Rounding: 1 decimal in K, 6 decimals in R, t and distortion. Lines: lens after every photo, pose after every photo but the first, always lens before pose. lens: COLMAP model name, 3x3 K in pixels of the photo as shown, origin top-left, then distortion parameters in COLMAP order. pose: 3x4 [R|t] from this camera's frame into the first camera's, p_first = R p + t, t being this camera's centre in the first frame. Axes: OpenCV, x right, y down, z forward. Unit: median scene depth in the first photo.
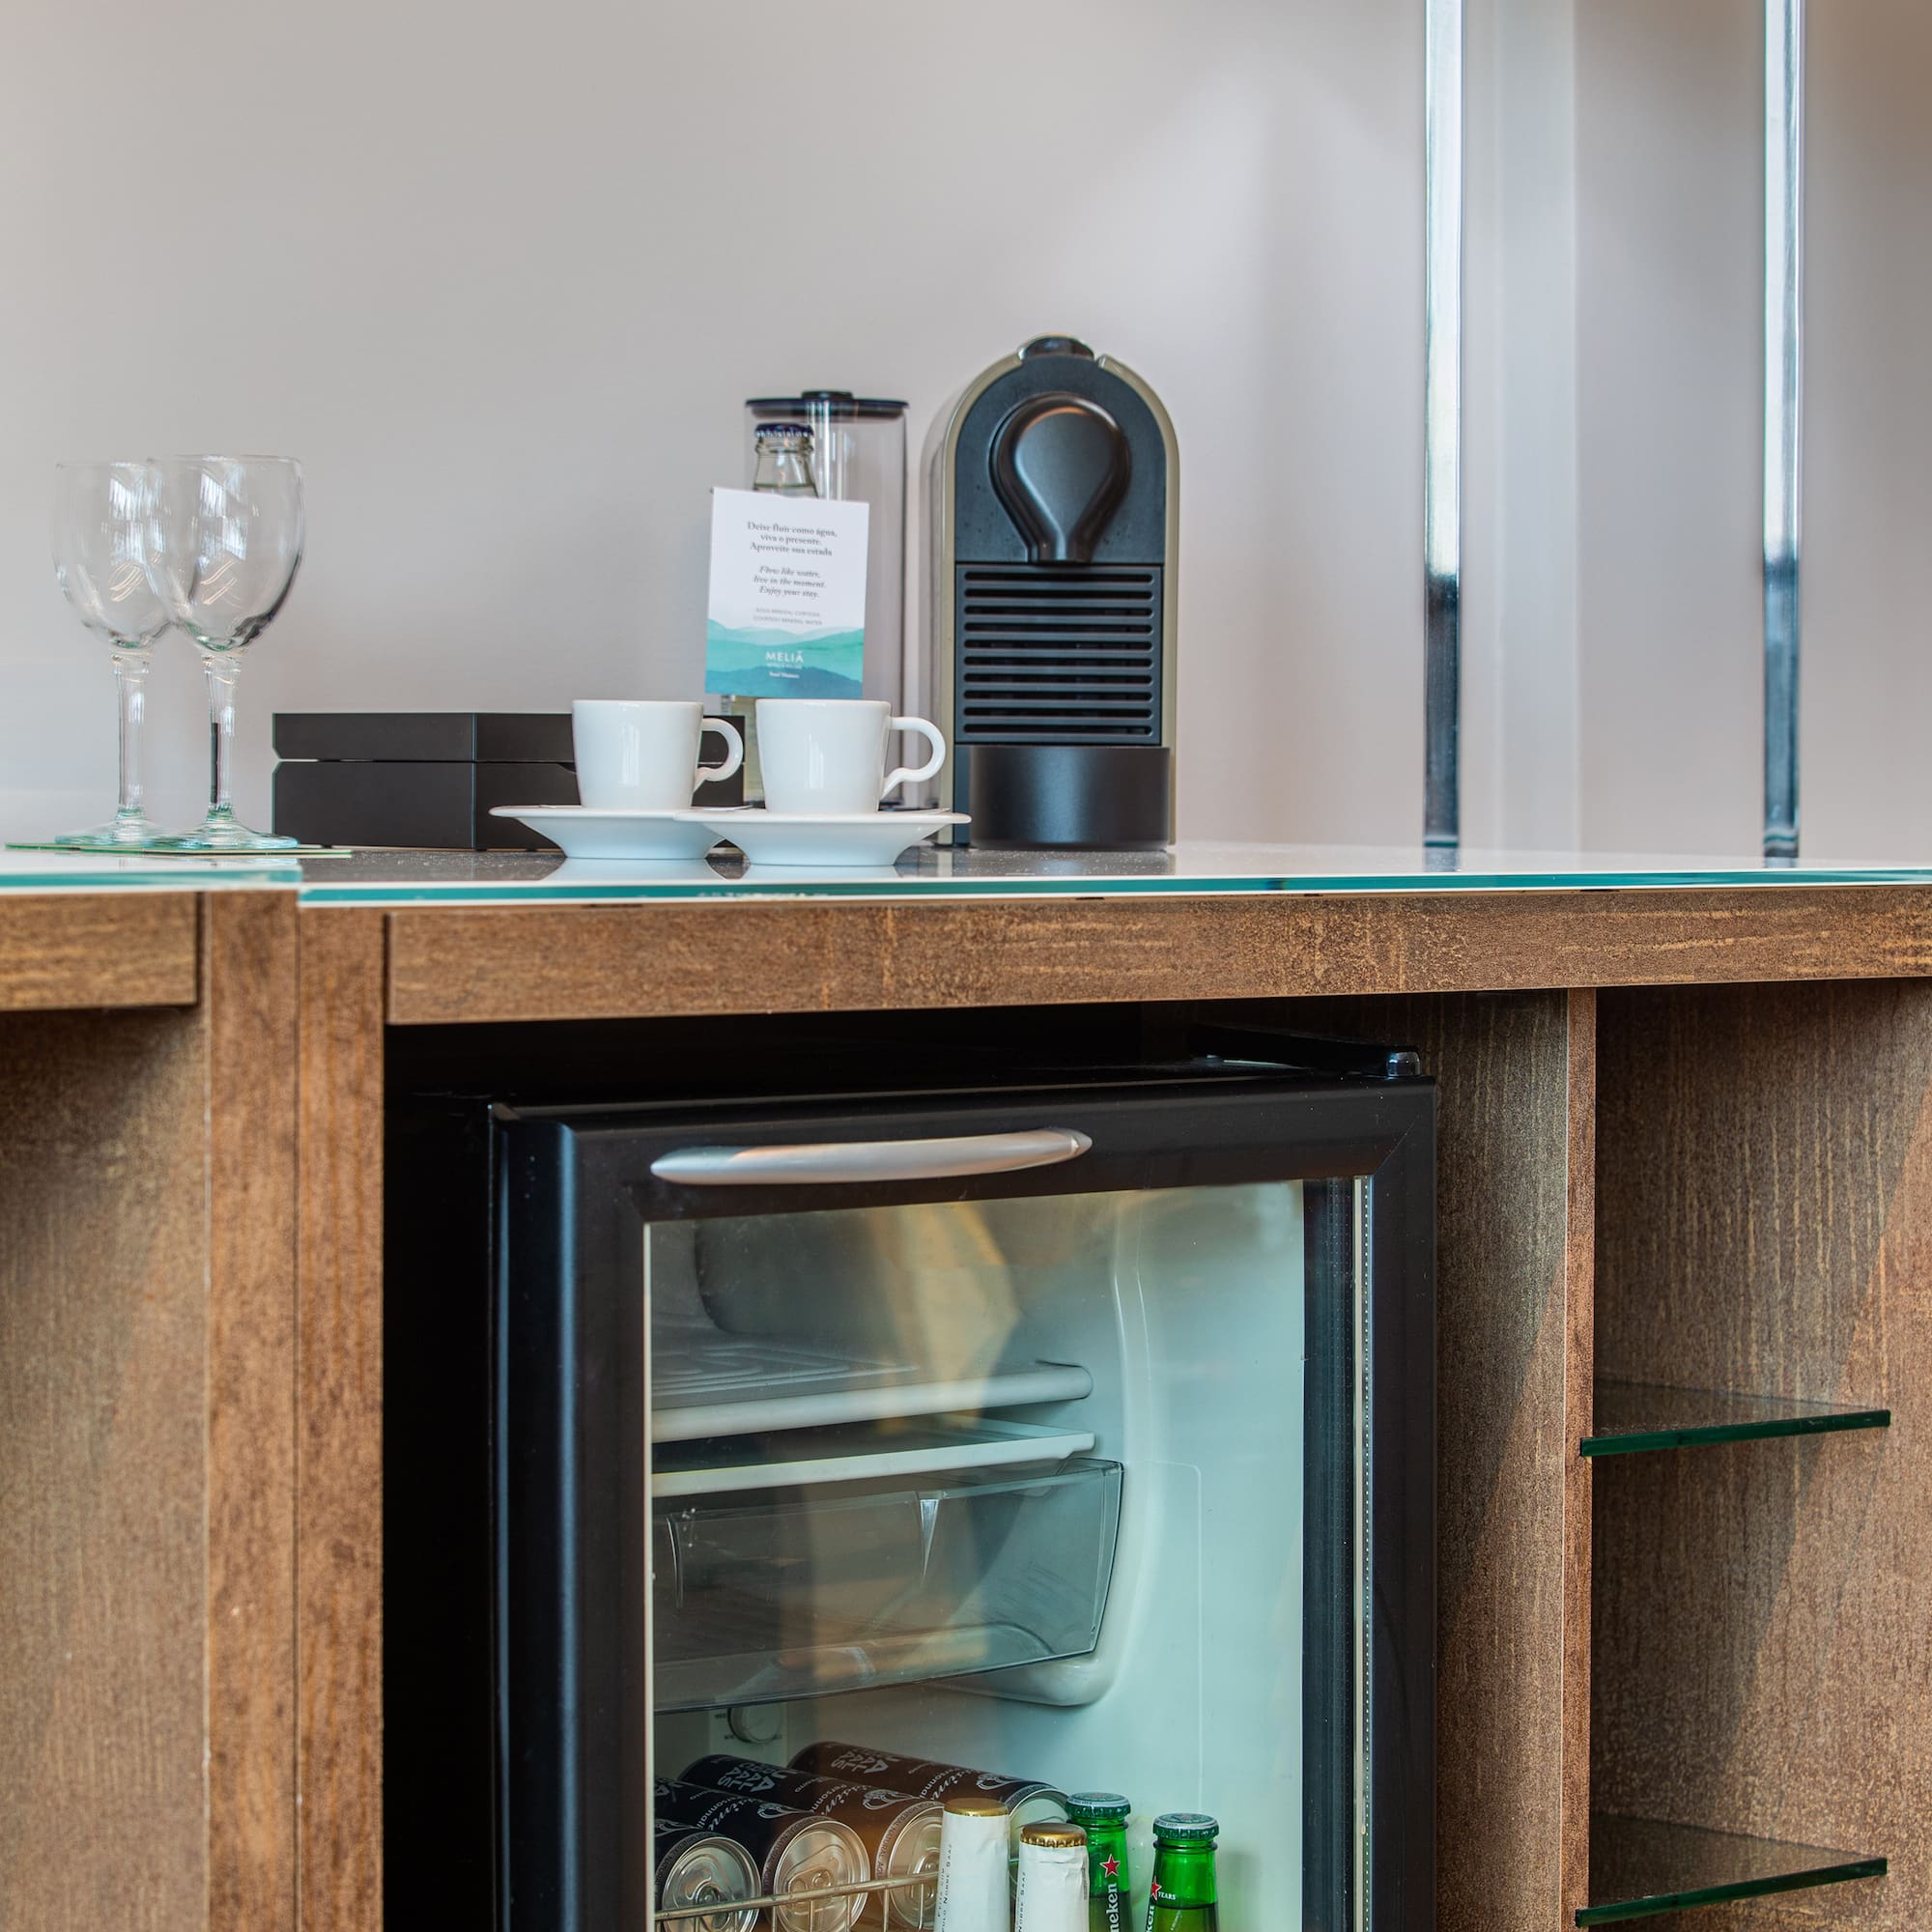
lens RADIAL K [[8359.1, 0, 958.5], [0, 8359.1, 952.3], [0, 0, 1]] dist [-2.285291, 0.000000]
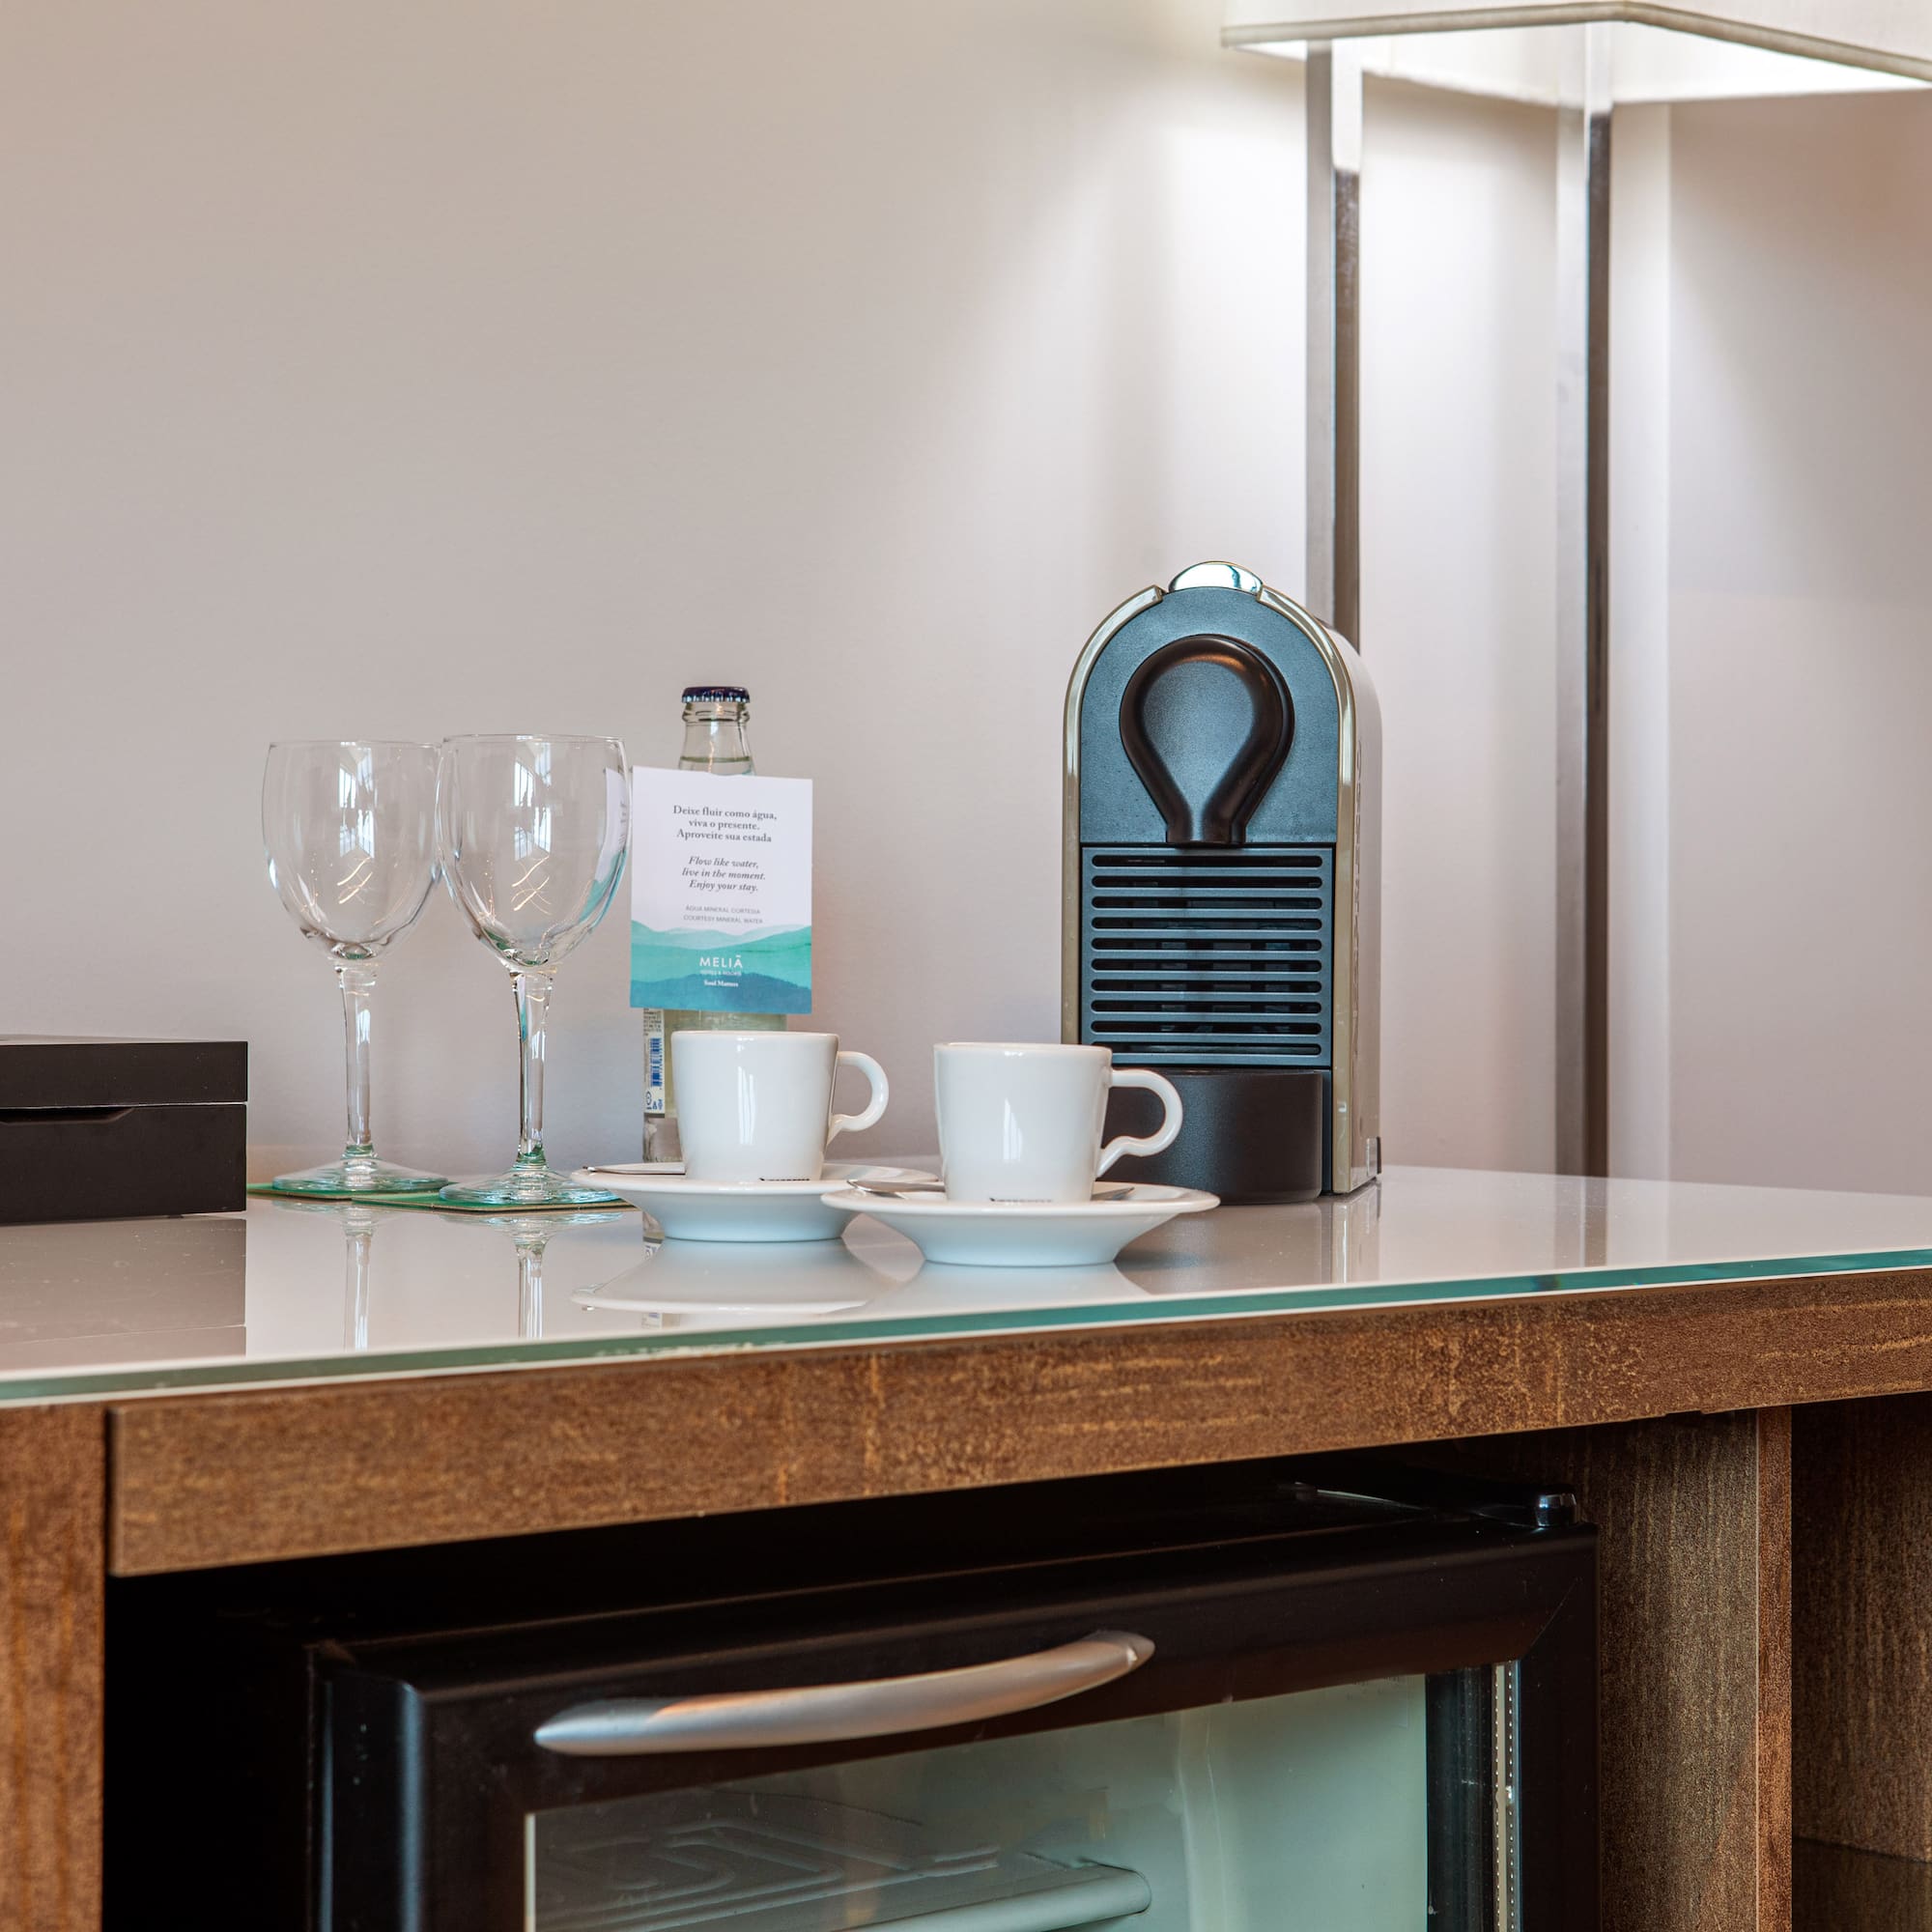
lens RADIAL K [[8359.1, 0, 962.5], [0, 8359.1, 973.4], [0, 0, 1]] dist [-2.285291, 0.000000]
pose [[0.999959, -0.008063, -0.004230, 0.002541], [0.007934, 0.999528, -0.029675, -0.016088], [0.004467, 0.029640, 0.999551, 0.273664]]
